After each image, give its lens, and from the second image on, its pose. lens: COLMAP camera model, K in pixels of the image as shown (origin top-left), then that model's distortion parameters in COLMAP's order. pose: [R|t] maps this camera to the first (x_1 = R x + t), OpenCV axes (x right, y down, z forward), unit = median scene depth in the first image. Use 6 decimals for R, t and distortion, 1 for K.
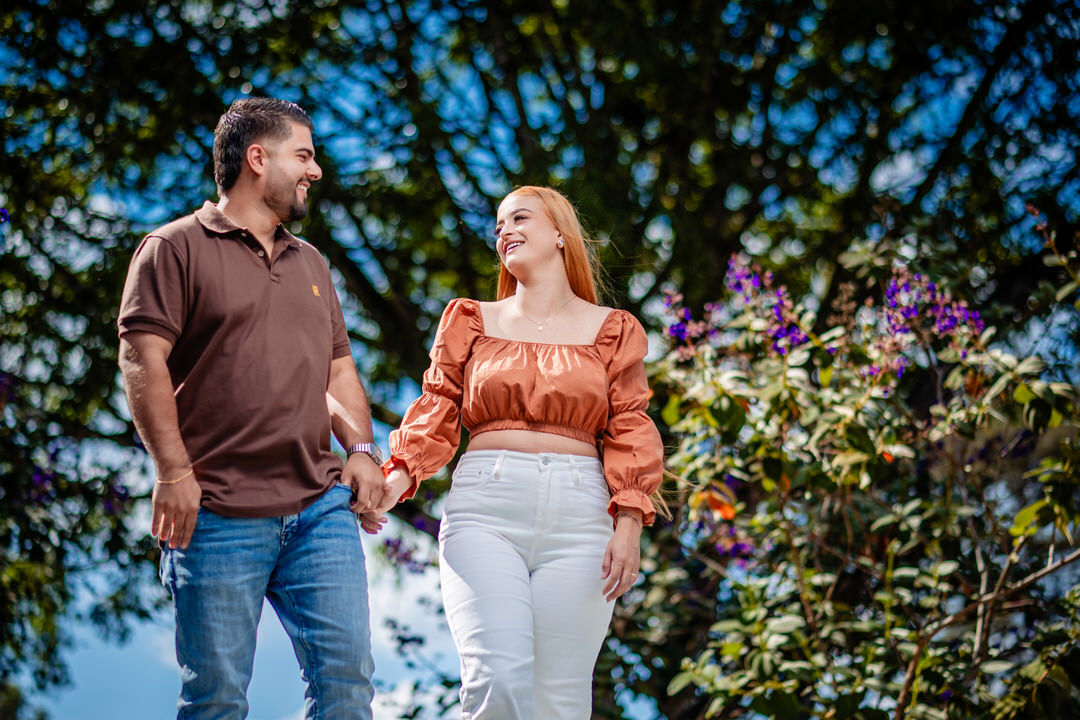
lens RADIAL K [[2569.2, 0, 540.0], [0, 2569.2, 360.0], [0, 0, 1]] dist [-0.947579, 10.630927]
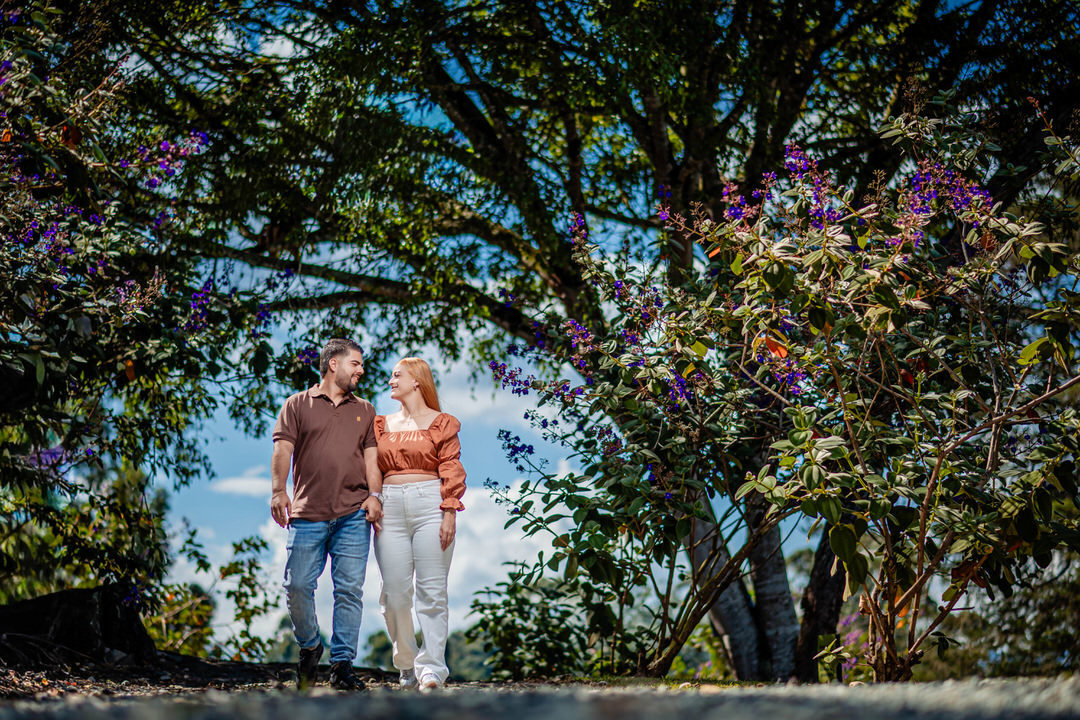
lens RADIAL K [[2569.2, 0, 540.0], [0, 2569.2, 360.0], [0, 0, 1]] dist [-0.947579, 10.630927]
pose [[0.999332, -0.007442, -0.035790, 0.000854], [0.010631, 0.995908, 0.089745, -0.046978], [0.034976, -0.090065, 0.995322, -0.226389]]
